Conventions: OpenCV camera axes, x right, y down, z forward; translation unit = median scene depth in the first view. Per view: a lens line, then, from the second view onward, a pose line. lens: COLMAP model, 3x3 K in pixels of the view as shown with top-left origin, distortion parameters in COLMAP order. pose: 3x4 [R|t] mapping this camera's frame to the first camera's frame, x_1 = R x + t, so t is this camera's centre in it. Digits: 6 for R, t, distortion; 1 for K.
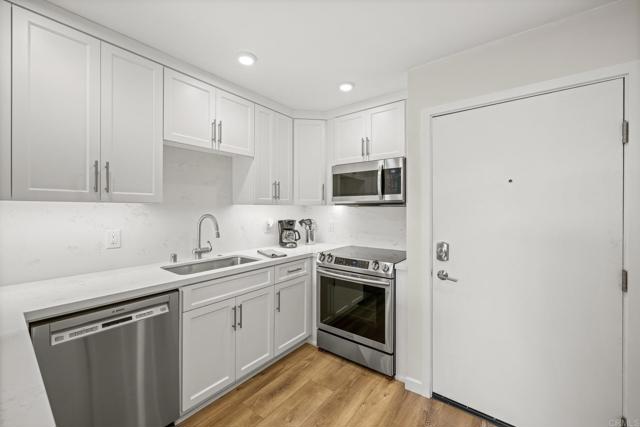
lens RADIAL K [[257.2, 0, 321.8], [0, 257.2, 211.3], [0, 0, 1]] dist [0.005988, -0.001205]
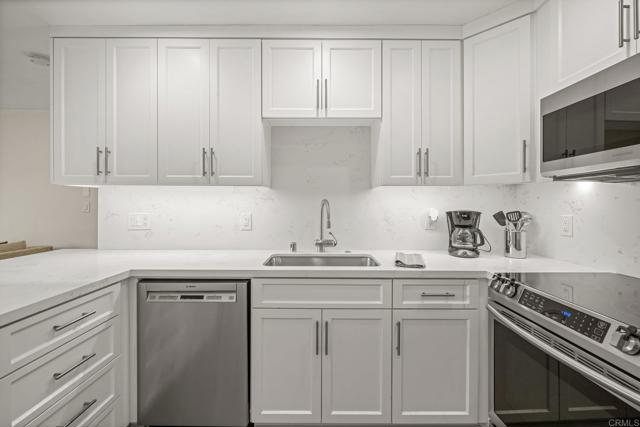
lens RADIAL K [[273.5, 0, 315.7], [0, 273.5, 206.0], [0, 0, 1]] dist [0.000970, -0.000909]
pose [[0.605464, 0.001936, -0.795870, 0.230361], [-0.007470, 0.999967, -0.003251, 0.034785], [0.795838, 0.007914, 0.605459, 0.430018]]
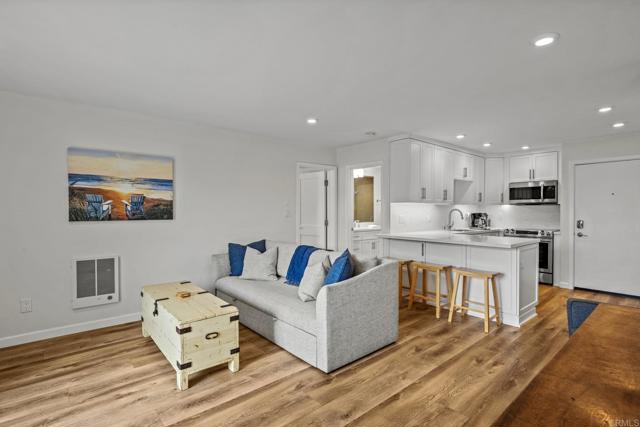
lens RADIAL K [[315.8, 0, 314.0], [0, 315.8, 216.4], [0, 0, 1]] dist [-0.002700, -0.001522]
pose [[0.975764, 0.002228, -0.218816, -0.997888], [-0.000390, 0.999964, 0.008441, 0.051853], [0.218827, -0.008151, 0.975730, -1.830056]]
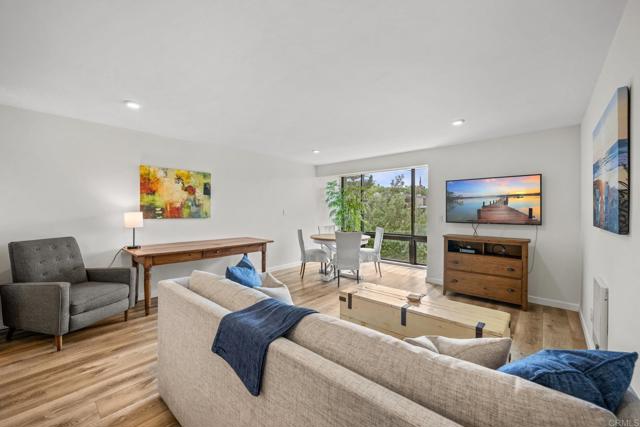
lens RADIAL K [[257.2, 0, 311.8], [0, 257.2, 210.2], [0, 0, 1]] dist [0.005988, -0.001205]
pose [[-0.995961, -0.002929, 0.089743, -1.479094], [-0.001965, 0.999940, 0.010819, 0.020678], [-0.089769, 0.010599, -0.995906, 0.384849]]
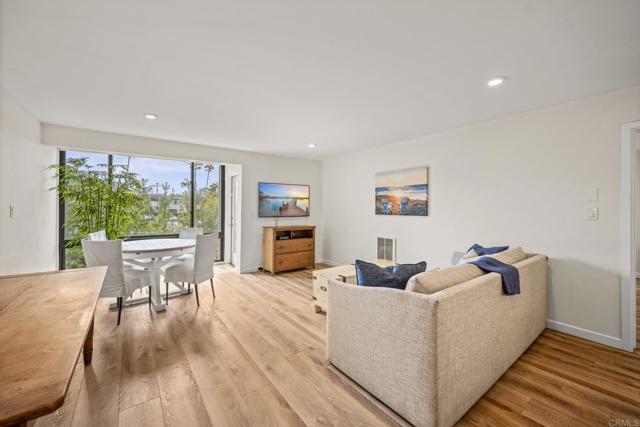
lens RADIAL K [[257.2, 0, 318.8], [0, 257.2, 208.9], [0, 0, 1]] dist [0.005988, -0.001205]
pose [[-0.279568, 0.002704, -0.960122, -0.247402], [-0.013991, 0.999878, 0.006889, 0.033210], [0.960024, 0.015359, -0.279496, -0.504258]]
